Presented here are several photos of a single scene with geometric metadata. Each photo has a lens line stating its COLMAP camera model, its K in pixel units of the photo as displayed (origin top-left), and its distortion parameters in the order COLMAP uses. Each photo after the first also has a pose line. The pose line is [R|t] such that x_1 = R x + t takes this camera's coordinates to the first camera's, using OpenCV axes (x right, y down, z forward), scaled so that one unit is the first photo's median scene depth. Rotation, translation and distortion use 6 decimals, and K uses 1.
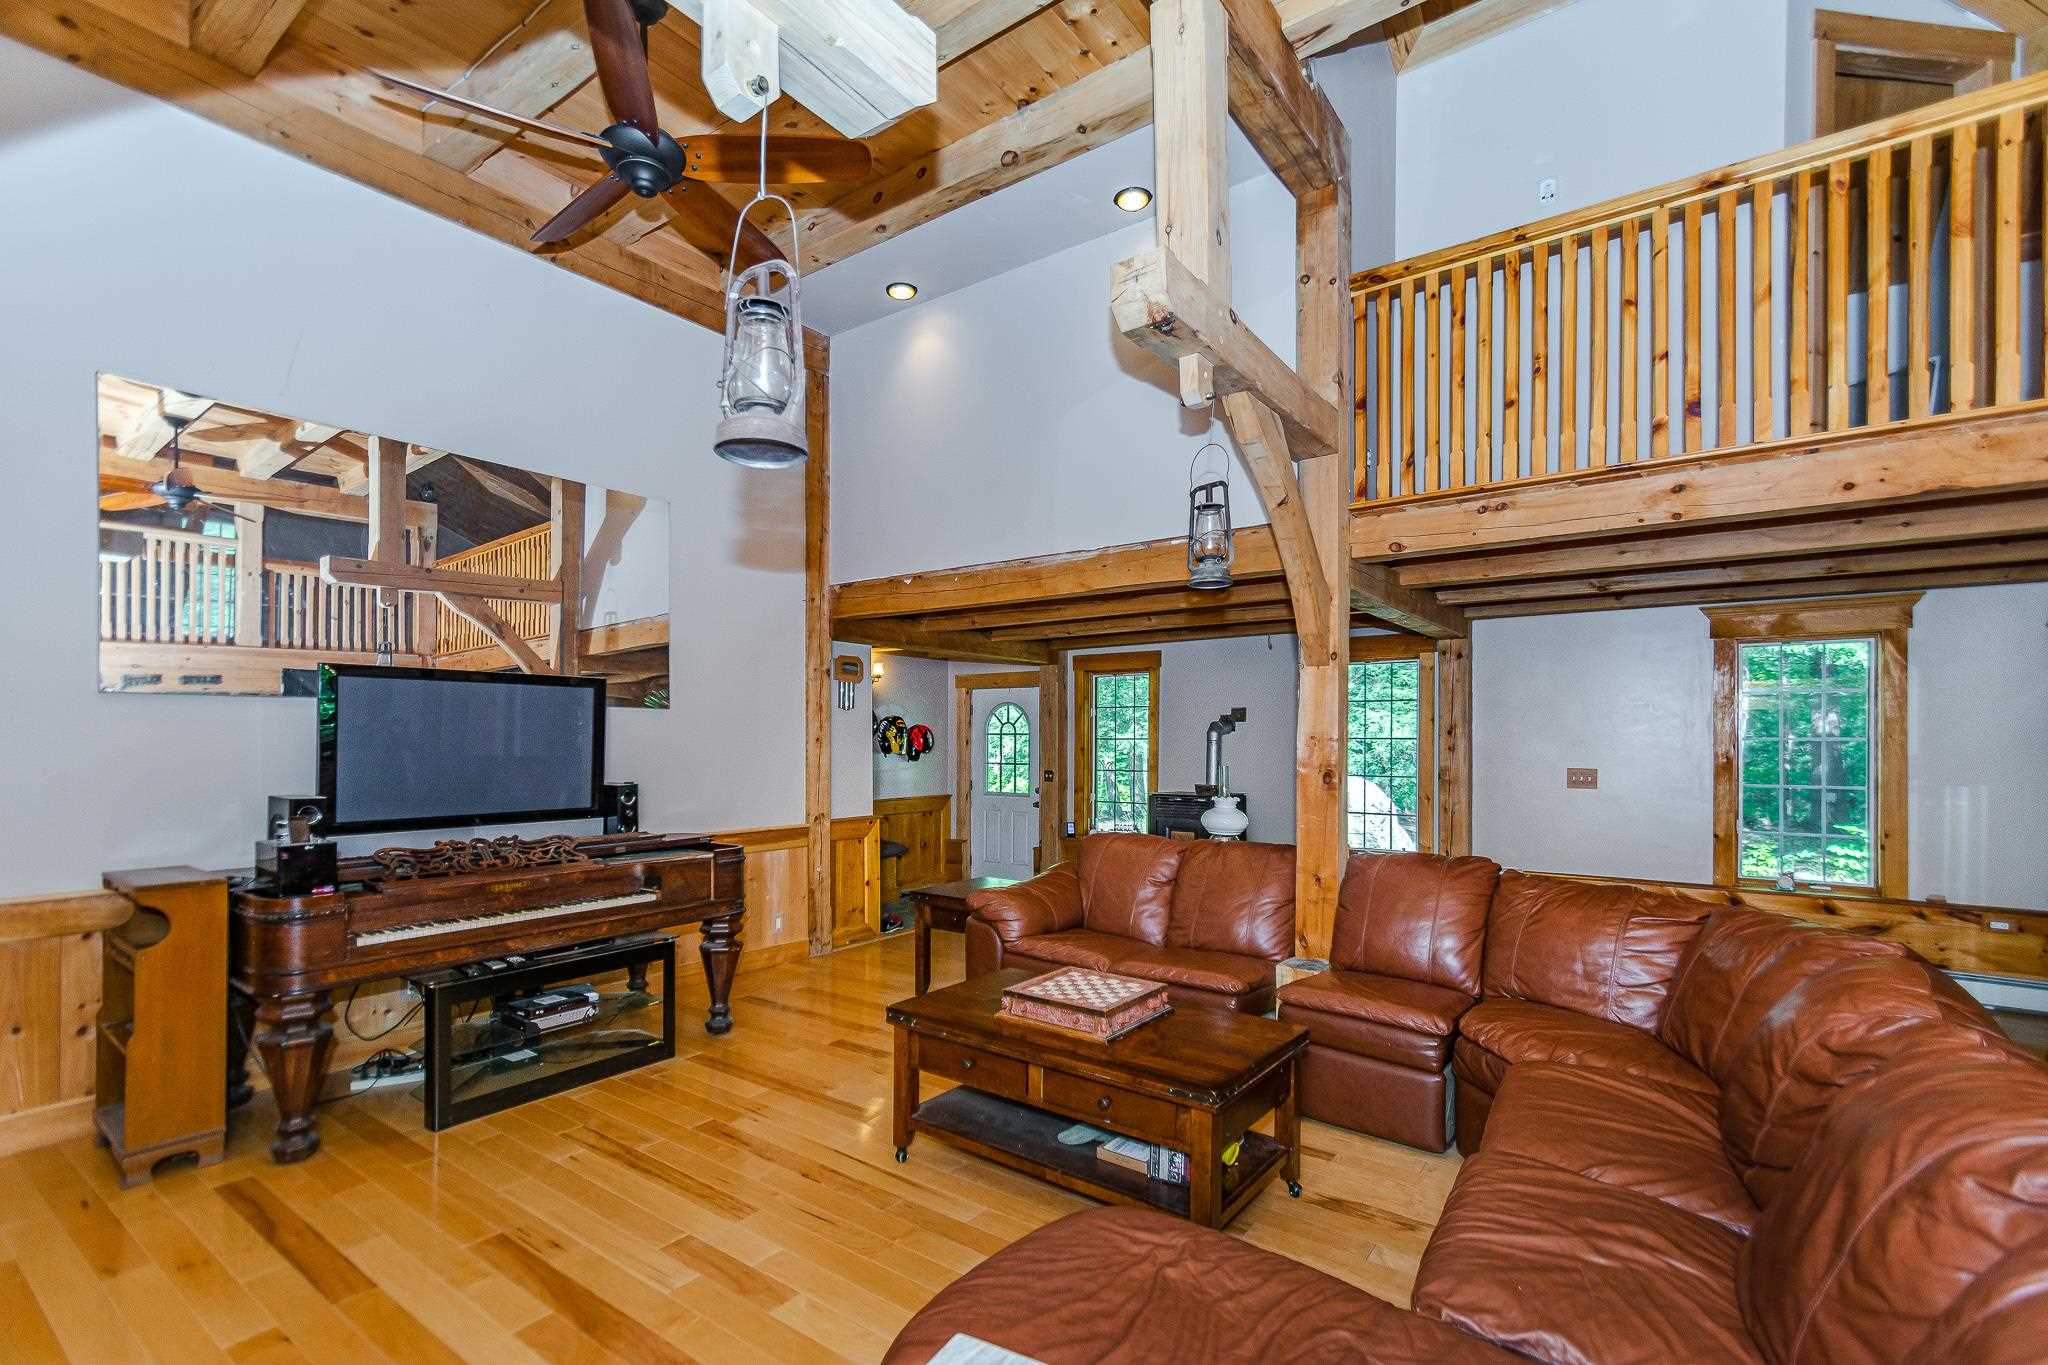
lens RADIAL K [[923.6, 0, 1022.4], [0, 923.6, 746.5], [0, 0, 1]] dist [0.008497, -0.000463]
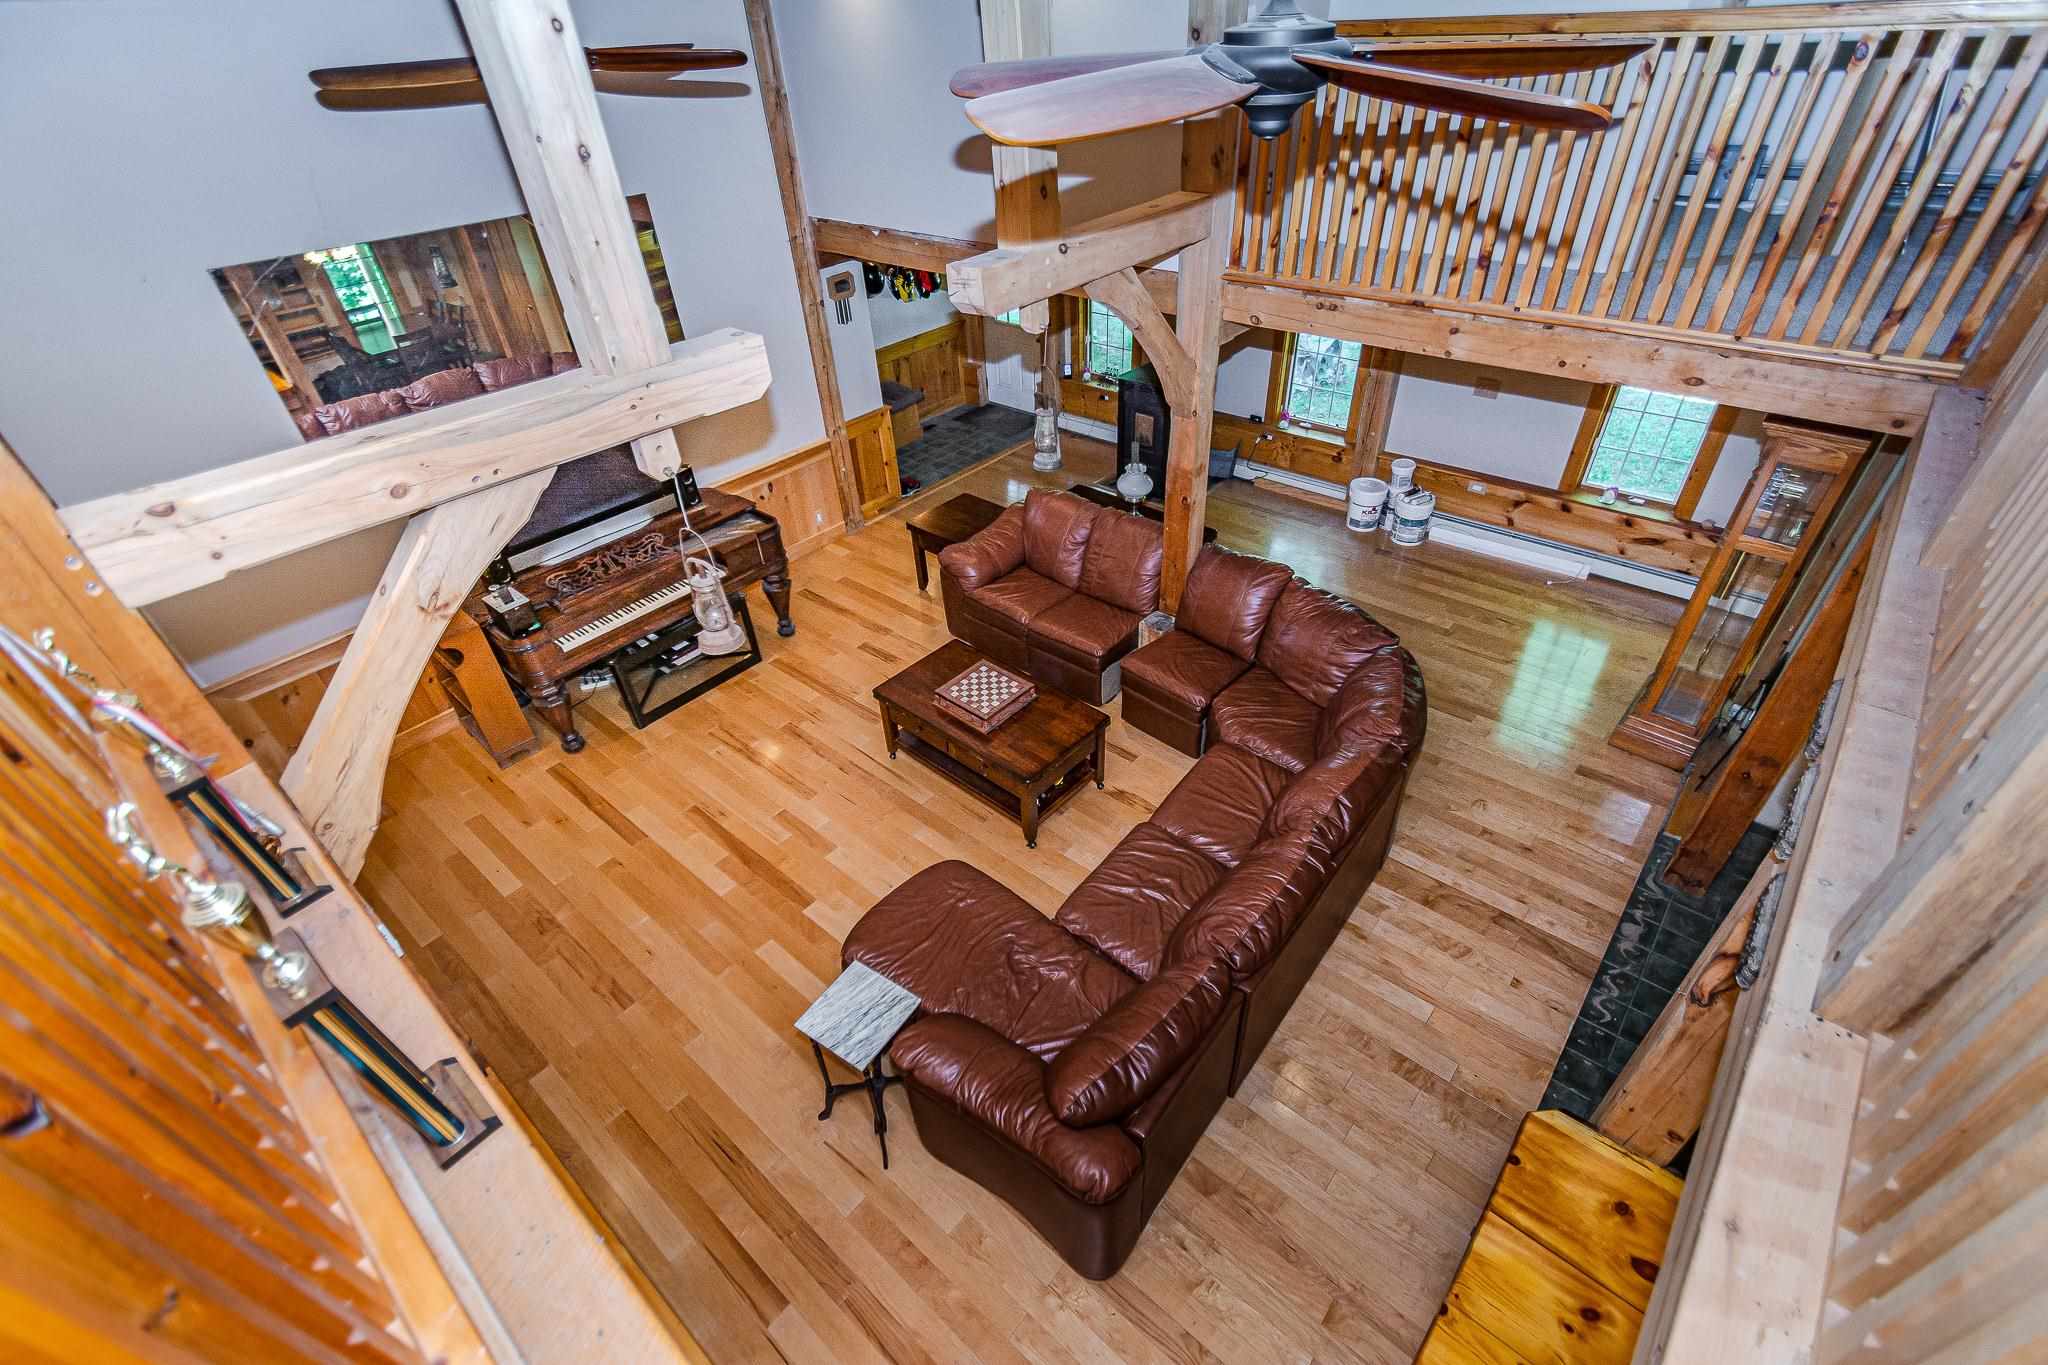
lens RADIAL K [[901.6, 0, 1027.6], [0, 901.6, 715.3], [0, 0, 1]] dist [0.003510, 0.000372]
pose [[0.995851, 0.014532, -0.089831, 0.222230], [0.044449, 0.783707, 0.619538, -0.539630], [0.079404, -0.620960, 0.779810, -0.235362]]
